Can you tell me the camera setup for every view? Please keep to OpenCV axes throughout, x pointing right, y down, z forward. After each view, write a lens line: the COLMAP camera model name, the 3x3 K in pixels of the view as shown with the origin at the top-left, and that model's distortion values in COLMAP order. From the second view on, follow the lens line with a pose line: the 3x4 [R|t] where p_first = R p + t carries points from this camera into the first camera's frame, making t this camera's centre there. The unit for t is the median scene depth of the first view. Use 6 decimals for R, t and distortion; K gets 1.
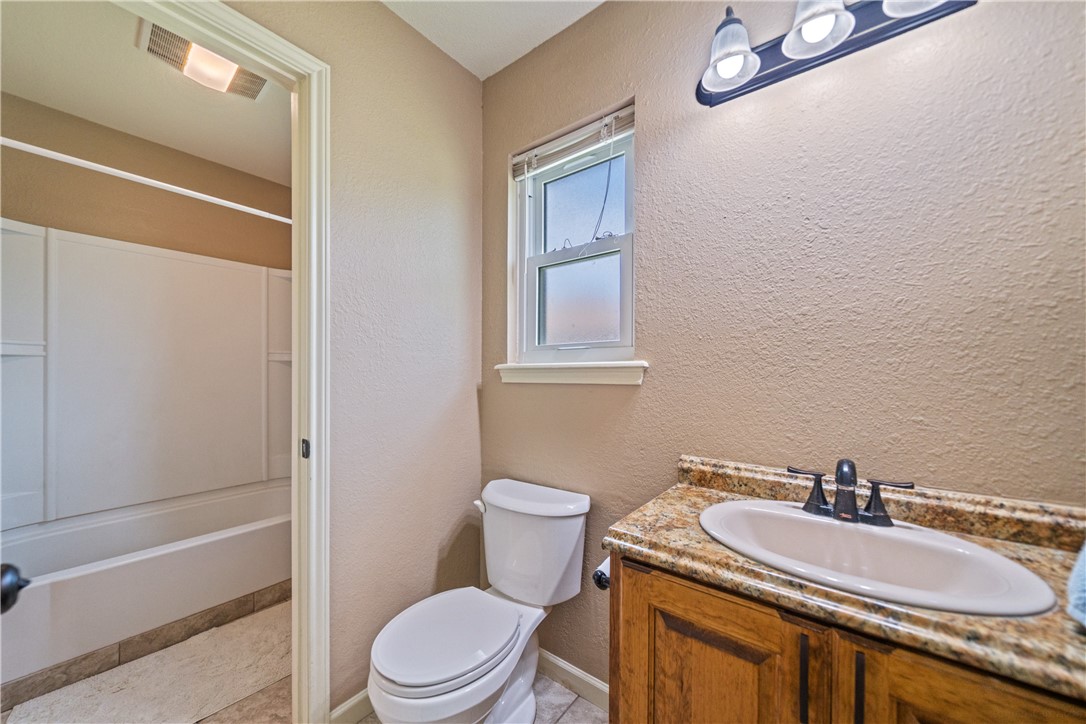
lens RADIAL K [[414.5, 0, 536.1], [0, 414.5, 371.7], [0, 0, 1]] dist [-0.007707, -0.000148]
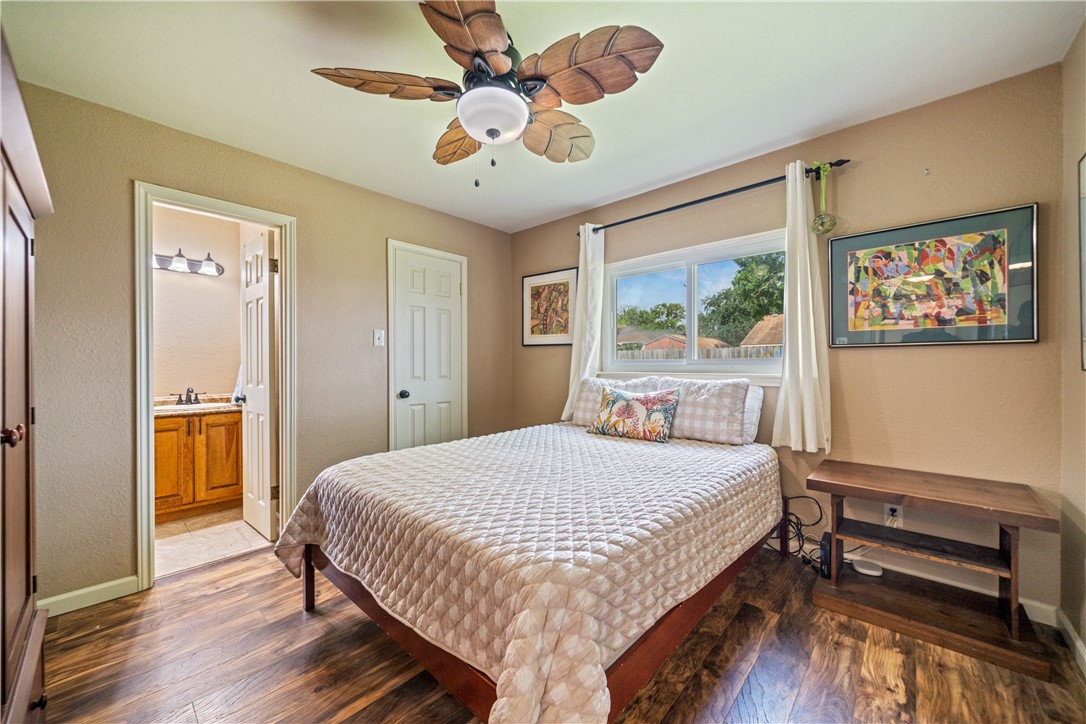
lens RADIAL K [[414.5, 0, 537.8], [0, 414.5, 359.7], [0, 0, 1]] dist [-0.007707, -0.000148]
pose [[0.097196, 0.005028, 0.995253, -3.449619], [-0.002606, 0.999985, -0.004797, -0.055851], [-0.995262, -0.002127, 0.097208, -3.256614]]
